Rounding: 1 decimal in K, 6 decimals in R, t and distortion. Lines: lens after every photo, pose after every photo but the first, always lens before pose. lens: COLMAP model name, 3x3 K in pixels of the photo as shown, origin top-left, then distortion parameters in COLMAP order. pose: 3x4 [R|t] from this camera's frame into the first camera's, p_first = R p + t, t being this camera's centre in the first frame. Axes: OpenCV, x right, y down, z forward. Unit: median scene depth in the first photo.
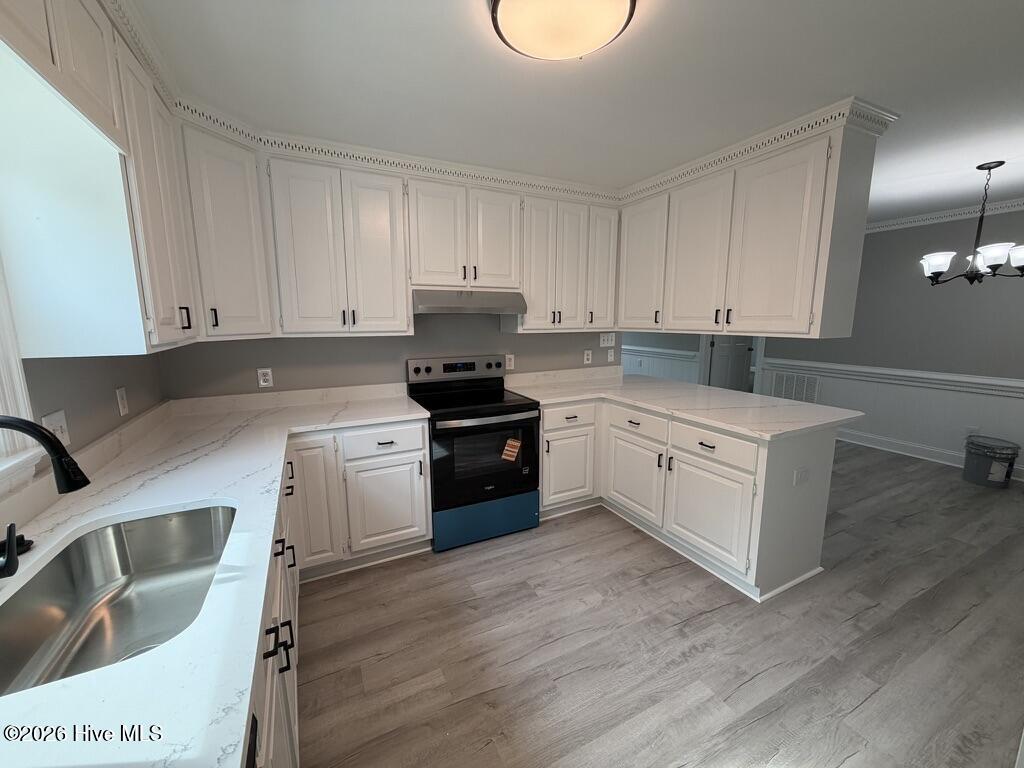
lens RADIAL K [[411.1, 0, 506.2], [0, 411.1, 389.9], [0, 0, 1]] dist [0.003386, -0.000549]
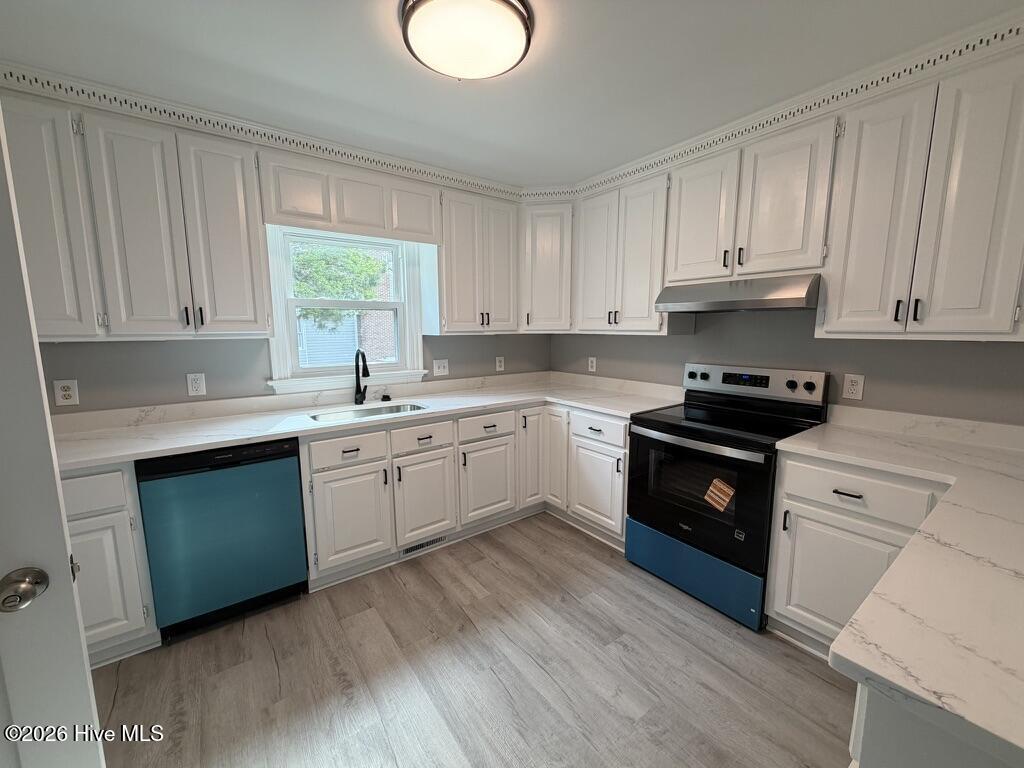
lens RADIAL K [[411.1, 0, 505.1], [0, 411.1, 381.0], [0, 0, 1]] dist [0.003386, -0.000549]
pose [[0.158911, 0.137449, -0.977678, 0.688913], [-0.154588, 0.981512, 0.112861, -0.083270], [0.975115, 0.133203, 0.177221, 0.502986]]
